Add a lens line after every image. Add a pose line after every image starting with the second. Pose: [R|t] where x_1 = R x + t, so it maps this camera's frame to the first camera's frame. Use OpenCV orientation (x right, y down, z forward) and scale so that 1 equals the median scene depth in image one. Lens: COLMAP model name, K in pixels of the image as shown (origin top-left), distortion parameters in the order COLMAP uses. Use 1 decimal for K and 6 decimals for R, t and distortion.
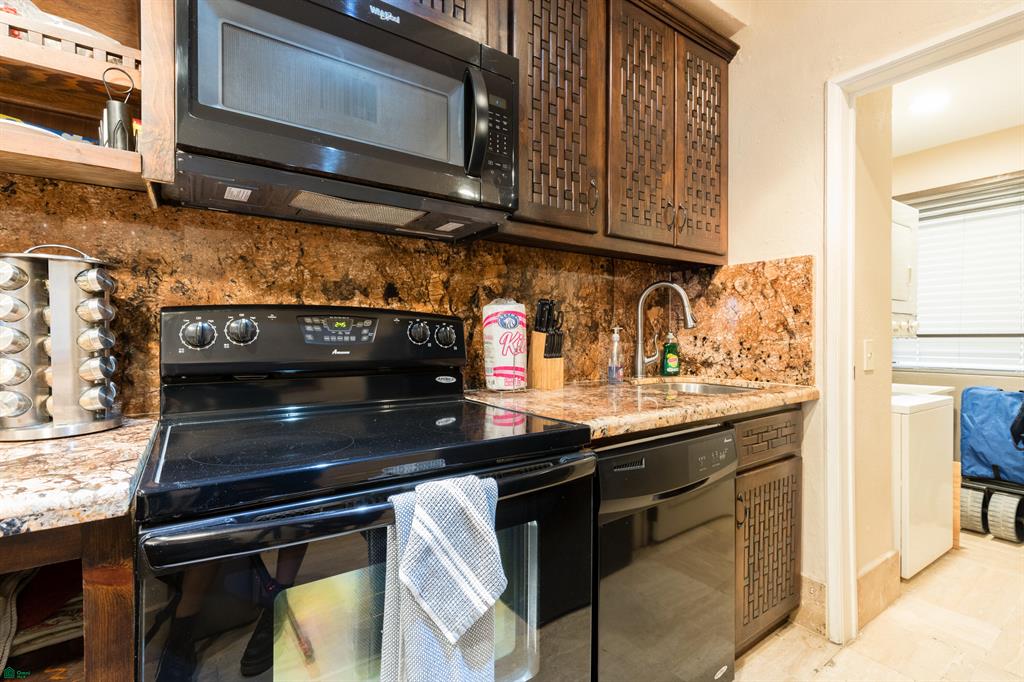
lens RADIAL K [[458.2, 0, 511.4], [0, 458.2, 339.8], [0, 0, 1]] dist [0.007926, -0.002470]
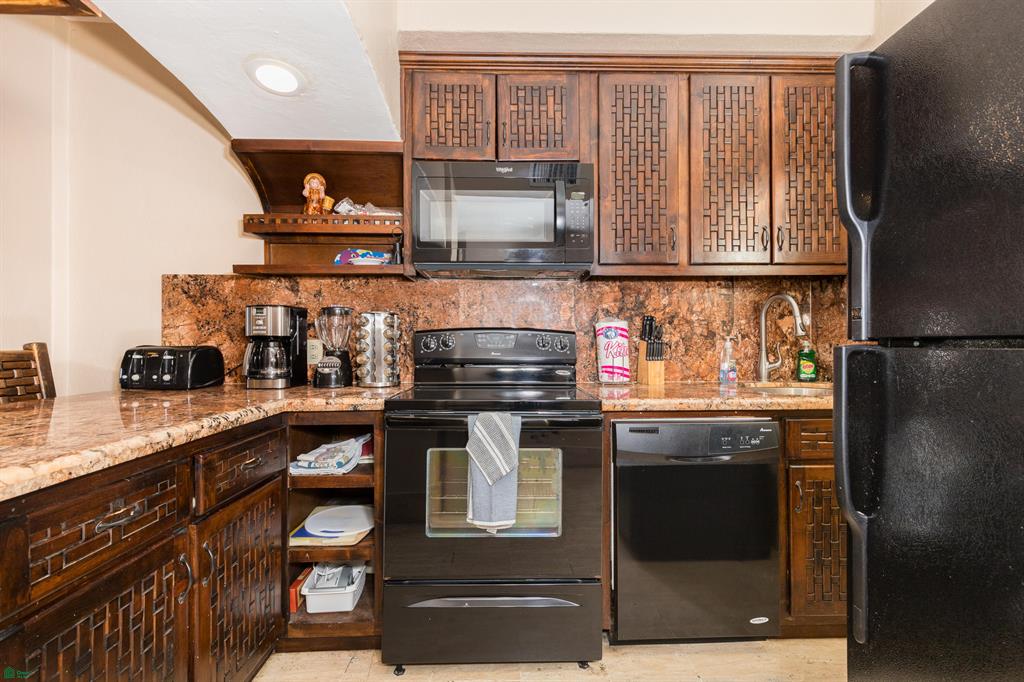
lens RADIAL K [[458.2, 0, 511.8], [0, 458.2, 342.3], [0, 0, 1]] dist [0.007926, -0.002470]
pose [[0.836140, -0.003258, -0.548507, 0.471497], [-0.001249, 0.999968, -0.007843, -0.002760], [0.548515, 0.007242, 0.836110, -0.318346]]
